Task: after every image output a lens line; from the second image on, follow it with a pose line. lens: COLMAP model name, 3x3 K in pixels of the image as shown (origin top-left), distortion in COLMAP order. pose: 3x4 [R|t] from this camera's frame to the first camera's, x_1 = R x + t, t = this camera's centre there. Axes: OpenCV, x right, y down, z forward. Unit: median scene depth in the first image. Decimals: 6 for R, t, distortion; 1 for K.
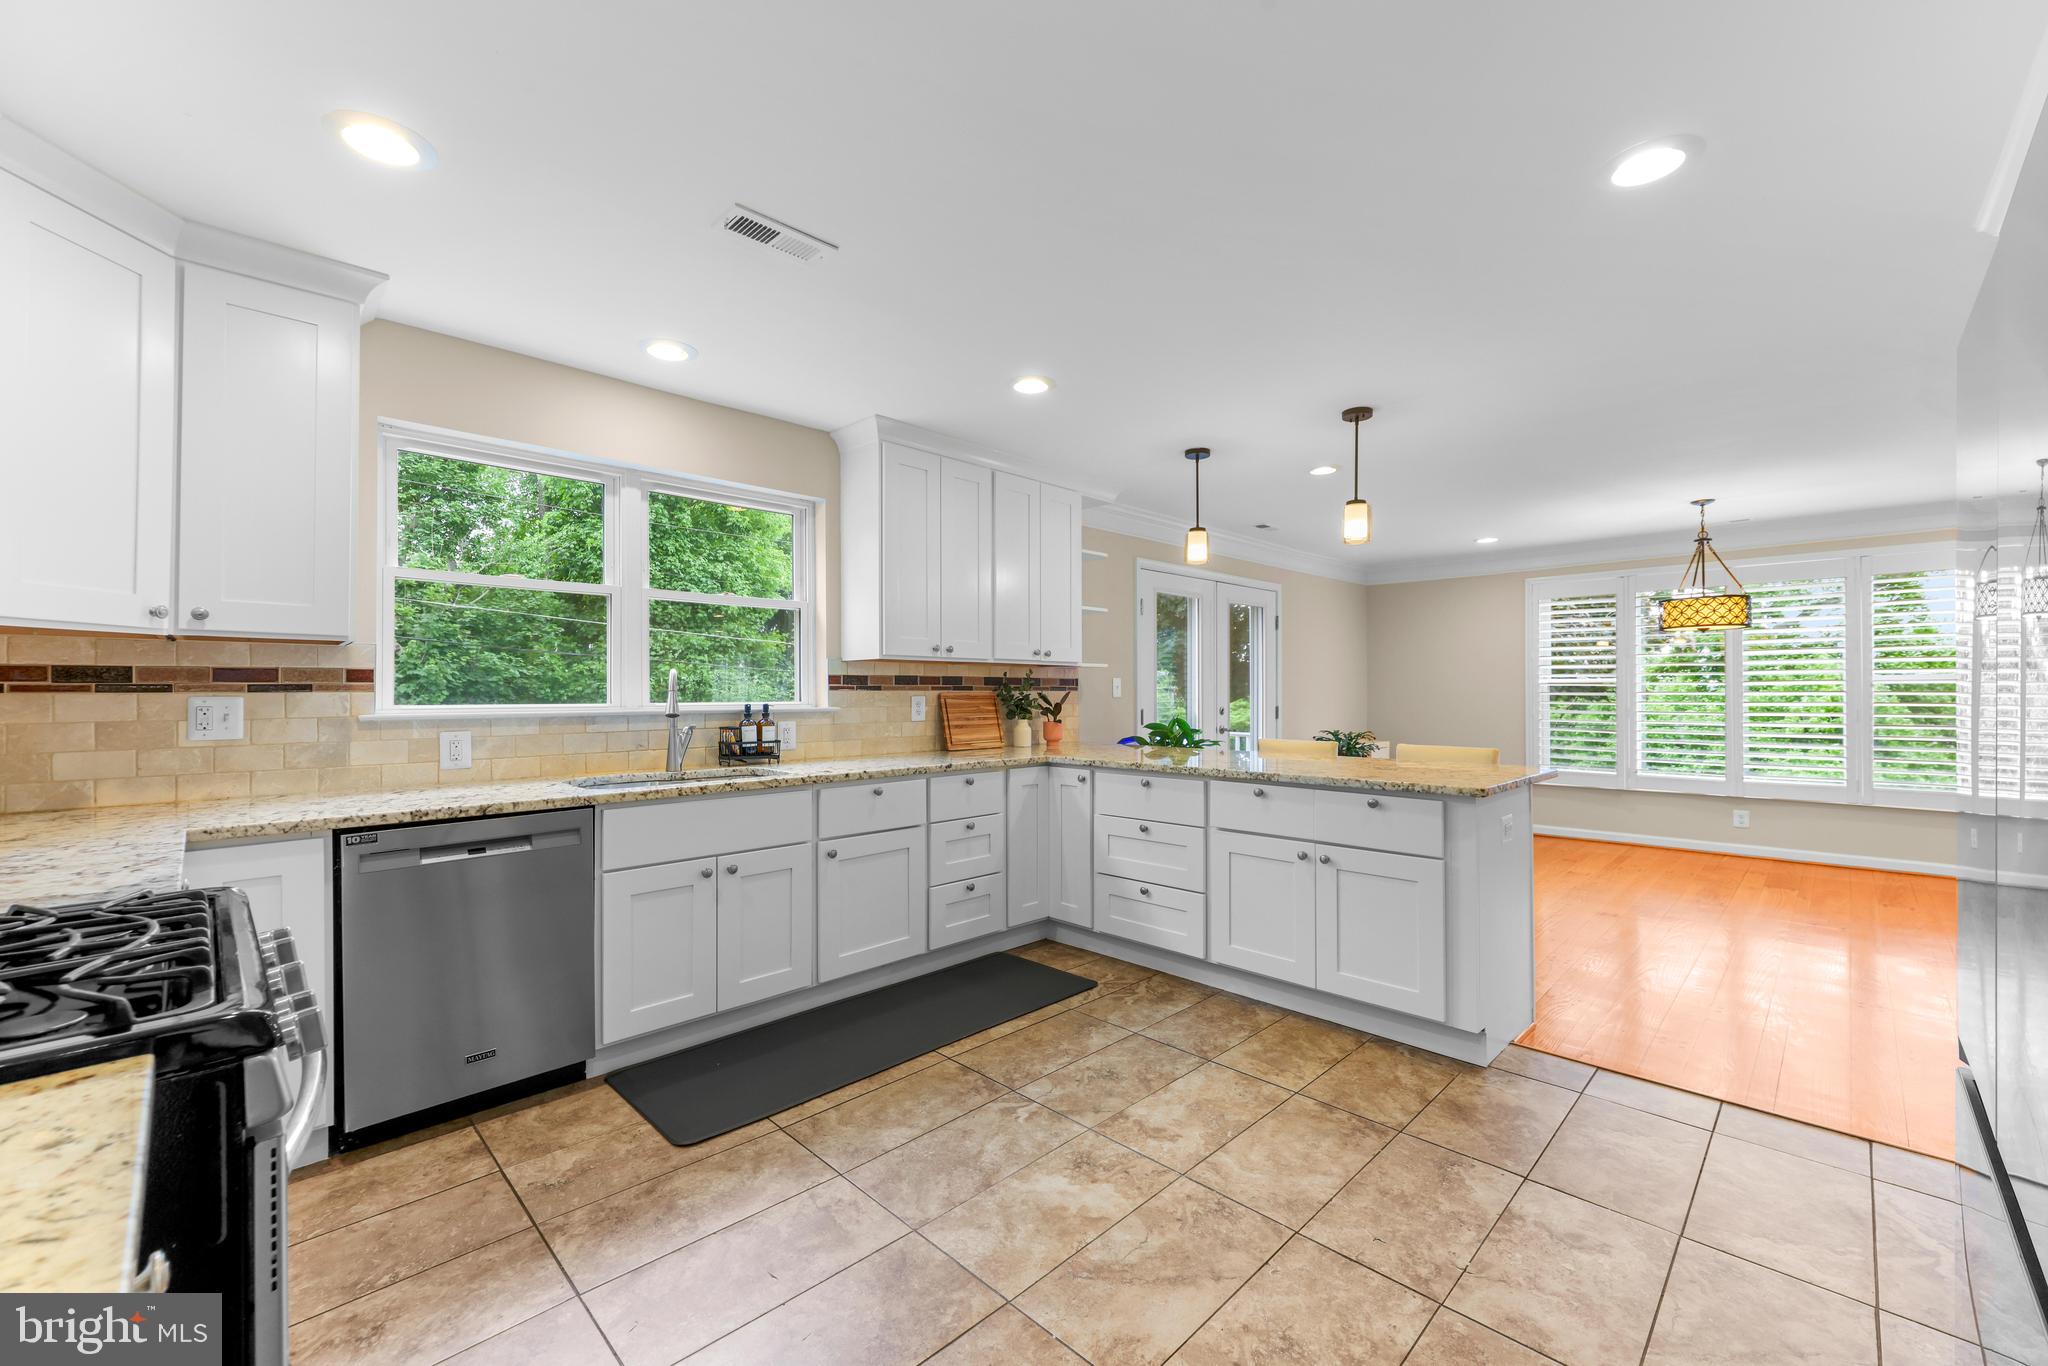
lens RADIAL K [[817.5, 0, 1023.7], [0, 817.5, 687.4], [0, 0, 1]] dist [0.002247, 0.000345]
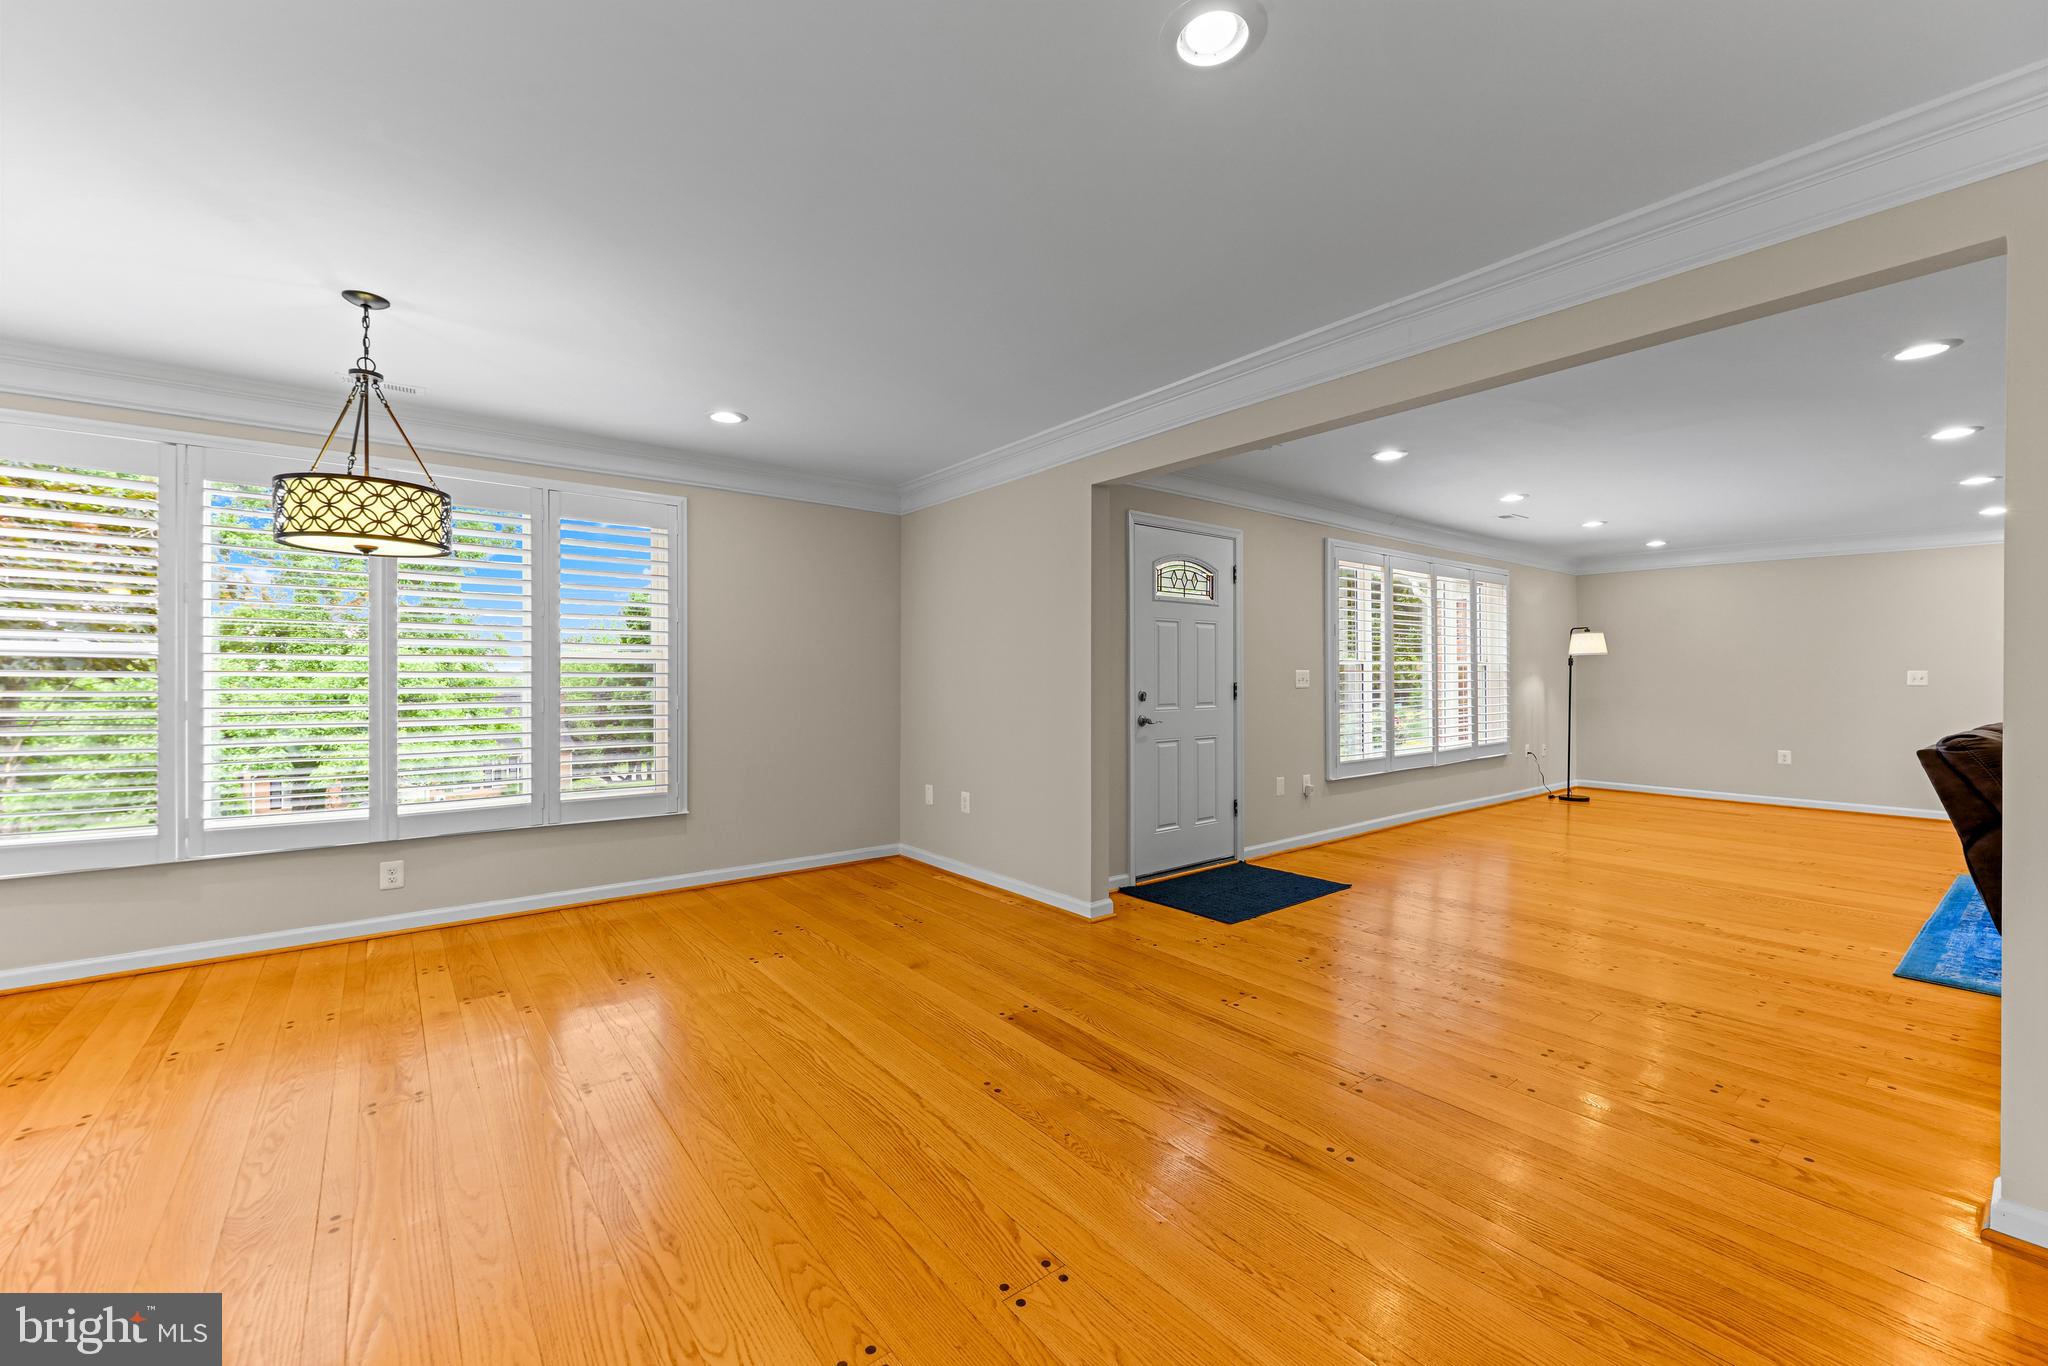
lens RADIAL K [[817.5, 0, 1024.0], [0, 817.5, 680.0], [0, 0, 1]] dist [0.002247, 0.000345]
pose [[0.118370, 0.000507, 0.992969, 0.352621], [-0.004645, 0.999989, 0.000043, 0.009863], [-0.992959, -0.004617, 0.118371, 0.507242]]
